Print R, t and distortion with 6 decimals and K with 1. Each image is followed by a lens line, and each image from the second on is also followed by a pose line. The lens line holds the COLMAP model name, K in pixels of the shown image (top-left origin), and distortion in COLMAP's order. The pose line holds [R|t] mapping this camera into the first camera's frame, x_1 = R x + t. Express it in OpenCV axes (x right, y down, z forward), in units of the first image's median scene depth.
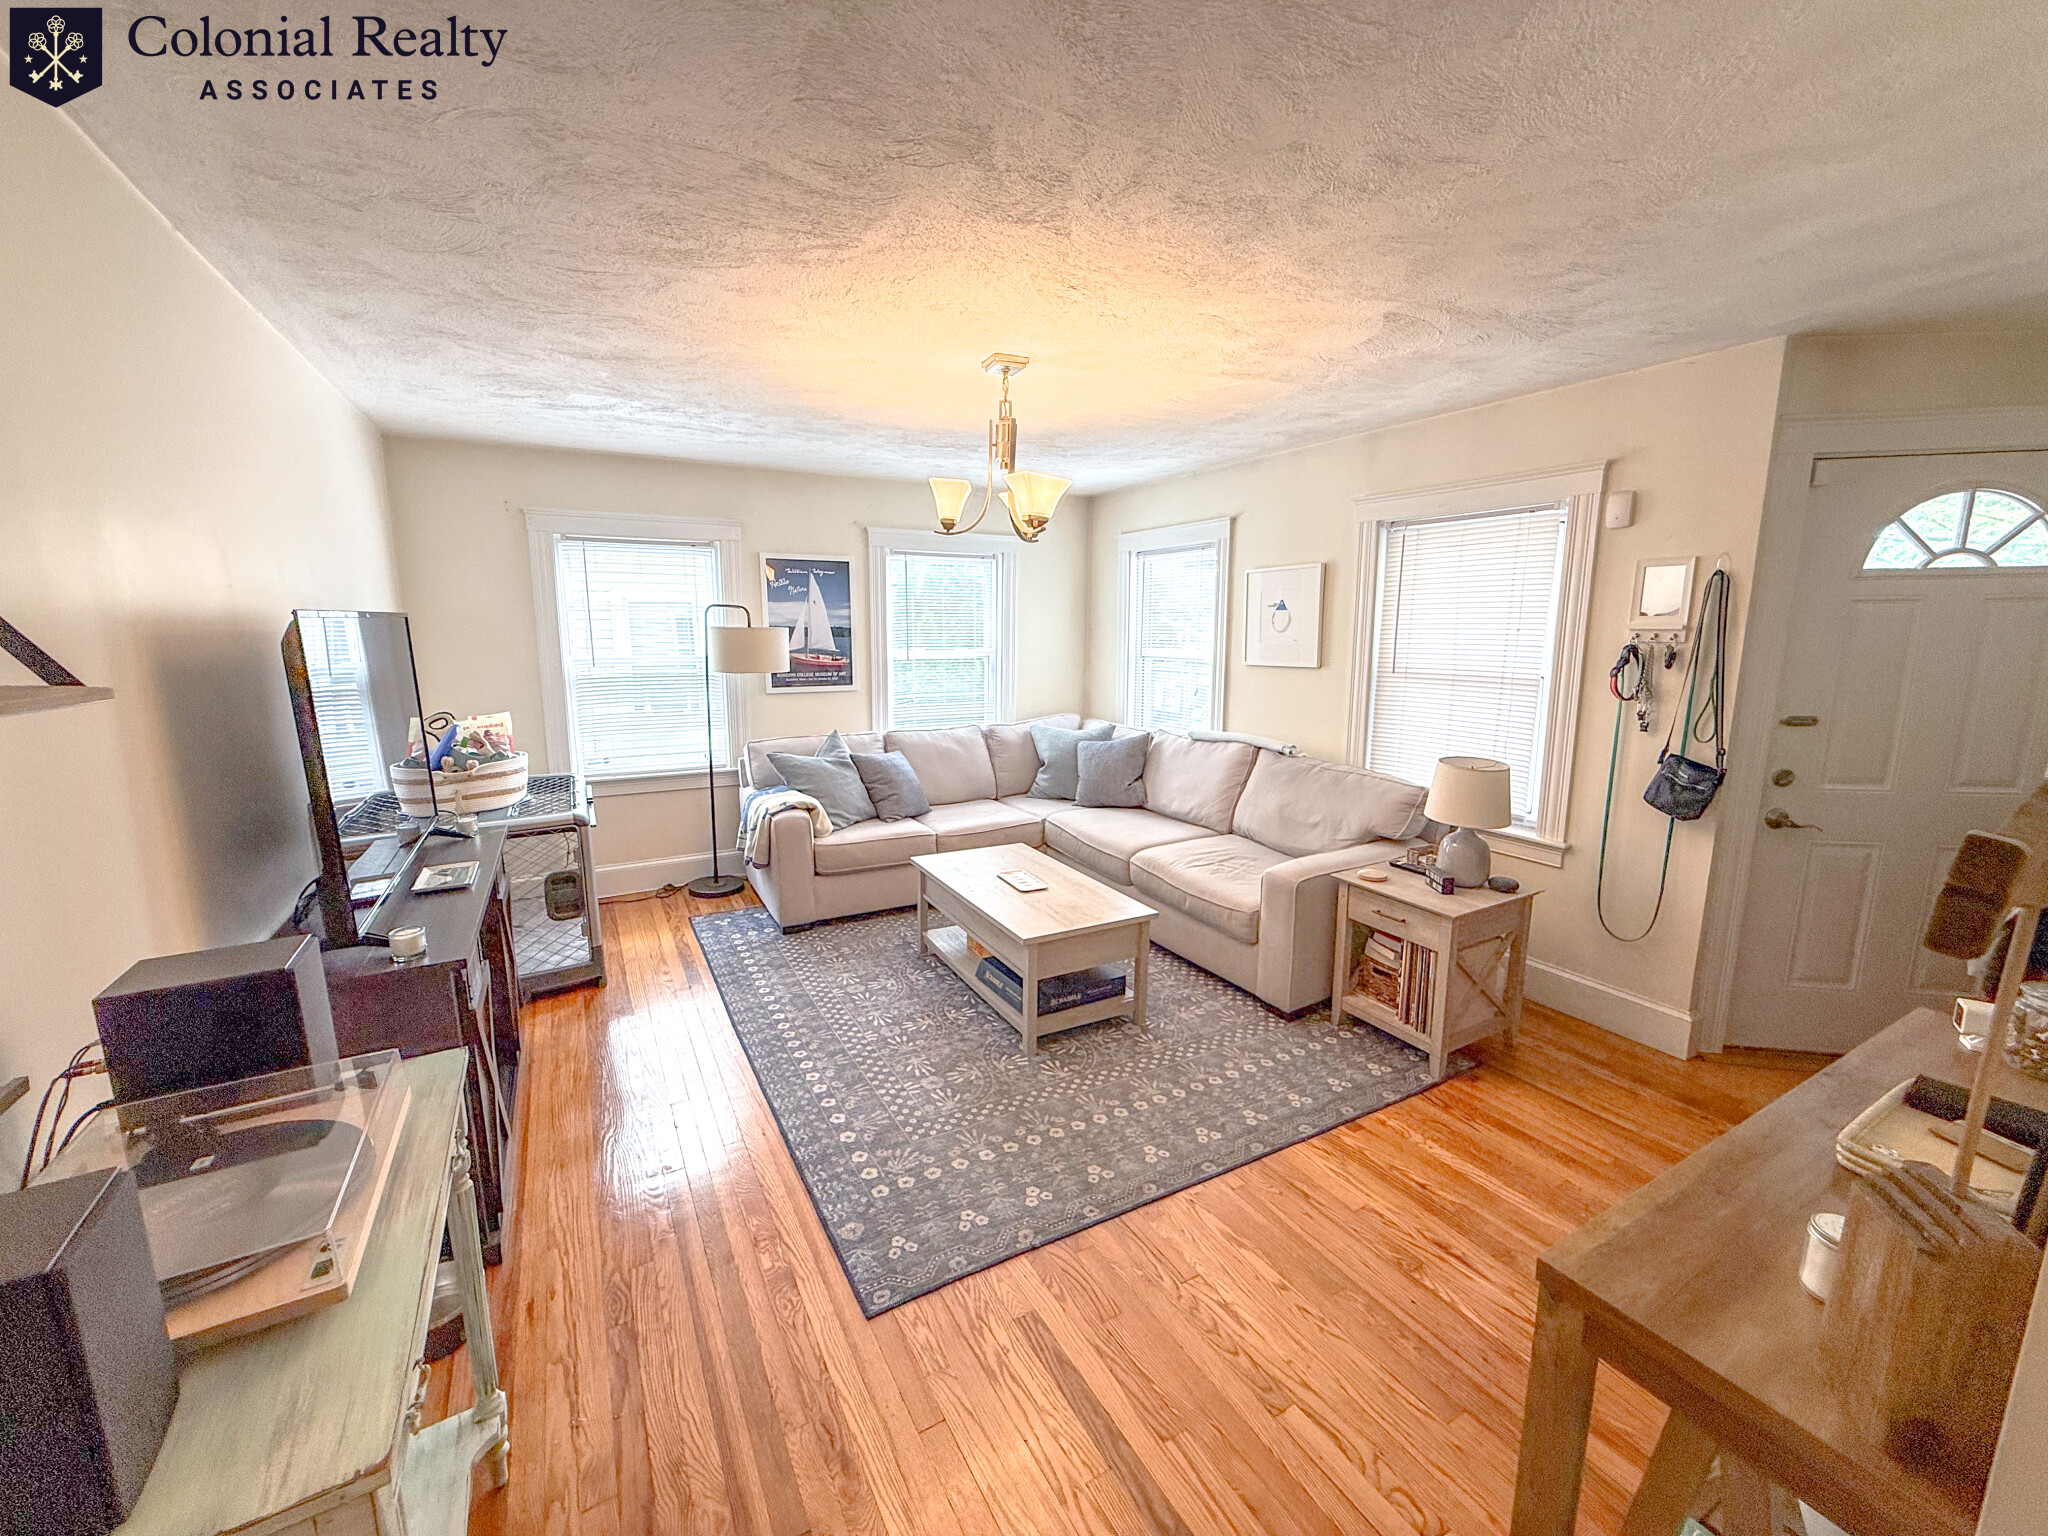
lens RADIAL K [[811.6, 0, 1023.4], [0, 811.6, 773.9], [0, 0, 1]] dist [0.003473, 0.000016]
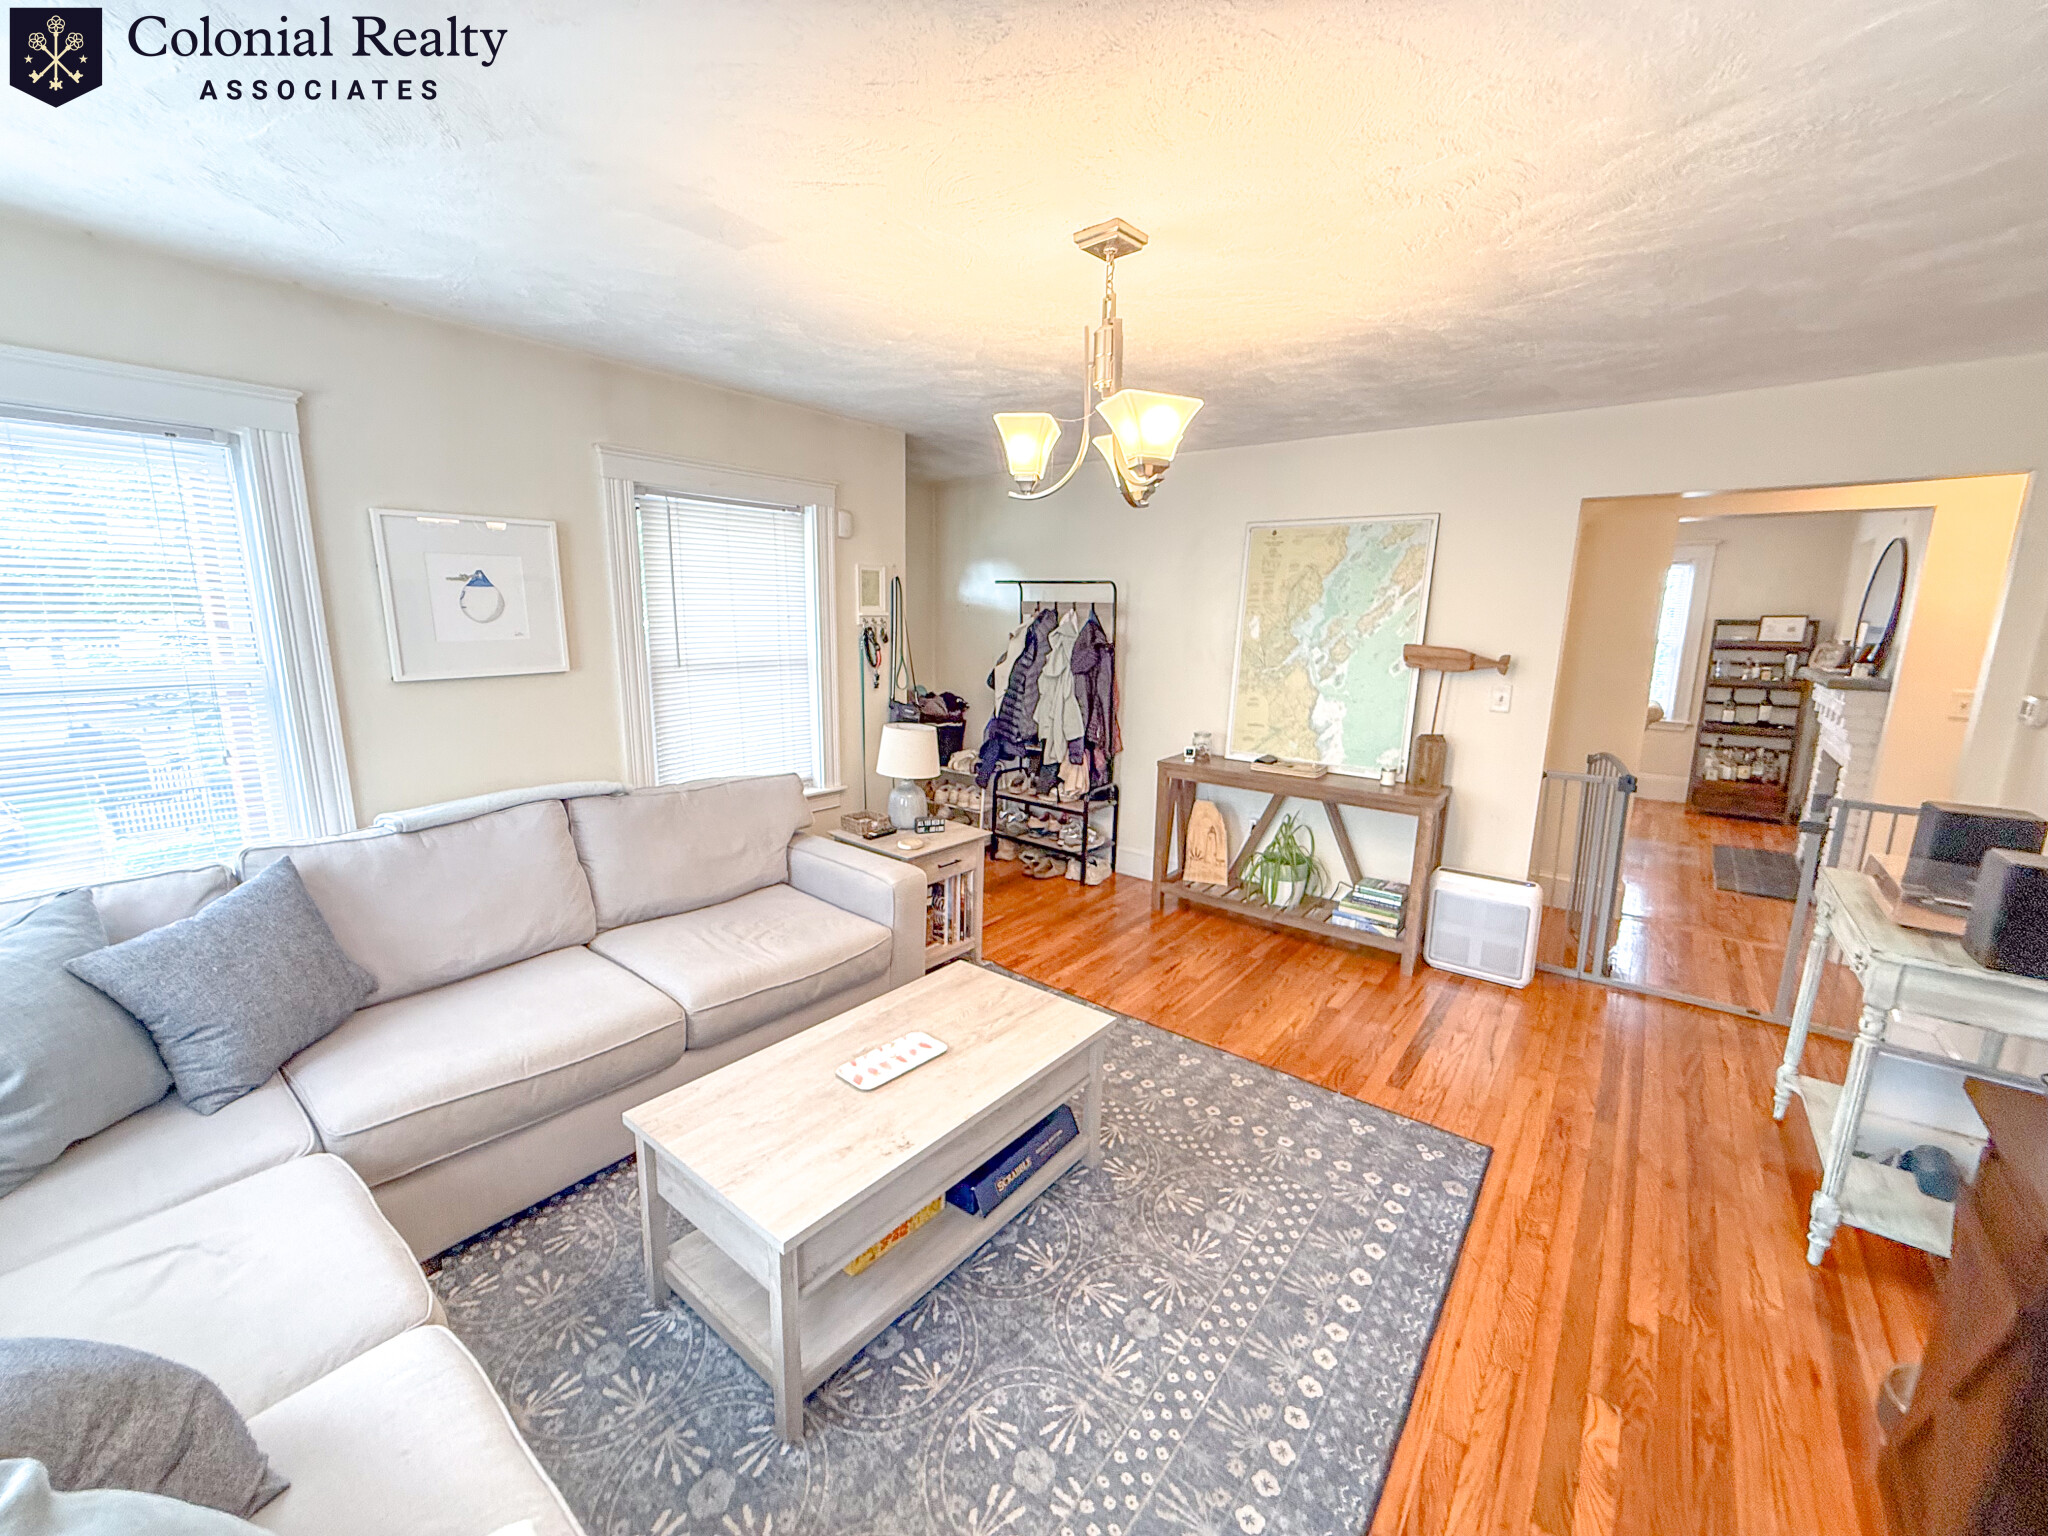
lens RADIAL K [[811.6, 0, 1020.7], [0, 811.6, 756.7], [0, 0, 1]] dist [0.003473, 0.000016]
pose [[-0.374663, -0.175772, 0.910347, -0.718258], [0.151520, 0.957057, 0.247151, -0.281519], [-0.914696, 0.230534, -0.331941, 1.433729]]
